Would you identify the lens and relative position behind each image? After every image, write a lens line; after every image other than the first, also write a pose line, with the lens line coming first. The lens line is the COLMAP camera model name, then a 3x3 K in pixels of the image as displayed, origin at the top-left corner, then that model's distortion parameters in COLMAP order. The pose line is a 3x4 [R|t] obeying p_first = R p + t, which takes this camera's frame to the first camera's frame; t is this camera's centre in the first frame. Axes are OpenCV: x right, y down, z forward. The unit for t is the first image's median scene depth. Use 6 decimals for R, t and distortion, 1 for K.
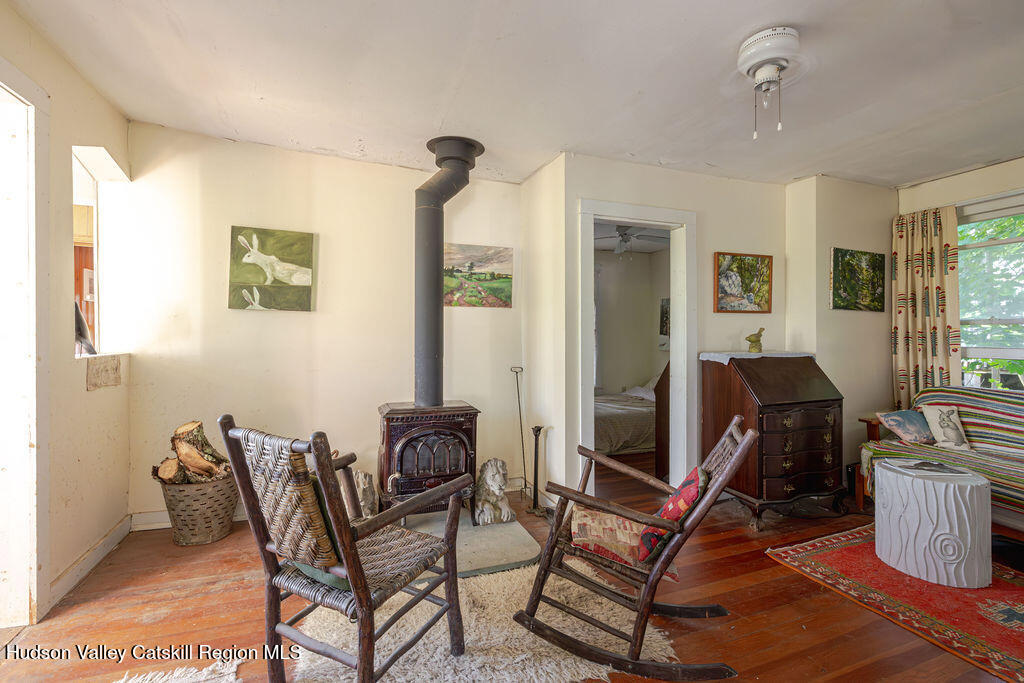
lens RADIAL K [[442.9, 0, 513.8], [0, 442.9, 339.9], [0, 0, 1]] dist [0.000279, 0.000306]
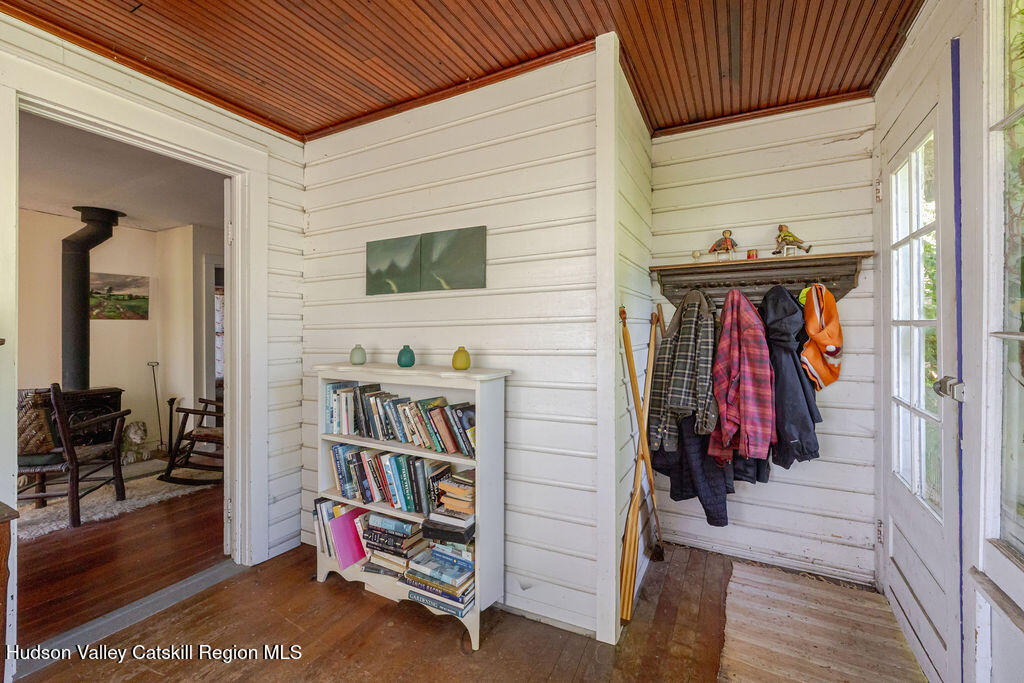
lens RADIAL K [[442.9, 0, 514.2], [0, 442.9, 315.9], [0, 0, 1]] dist [0.000279, 0.000306]
pose [[0.757588, 0.000213, 0.652734, -0.046439], [0.034514, 0.998588, -0.040384, 0.012529], [-0.651820, 0.053123, 0.756510, -0.881059]]
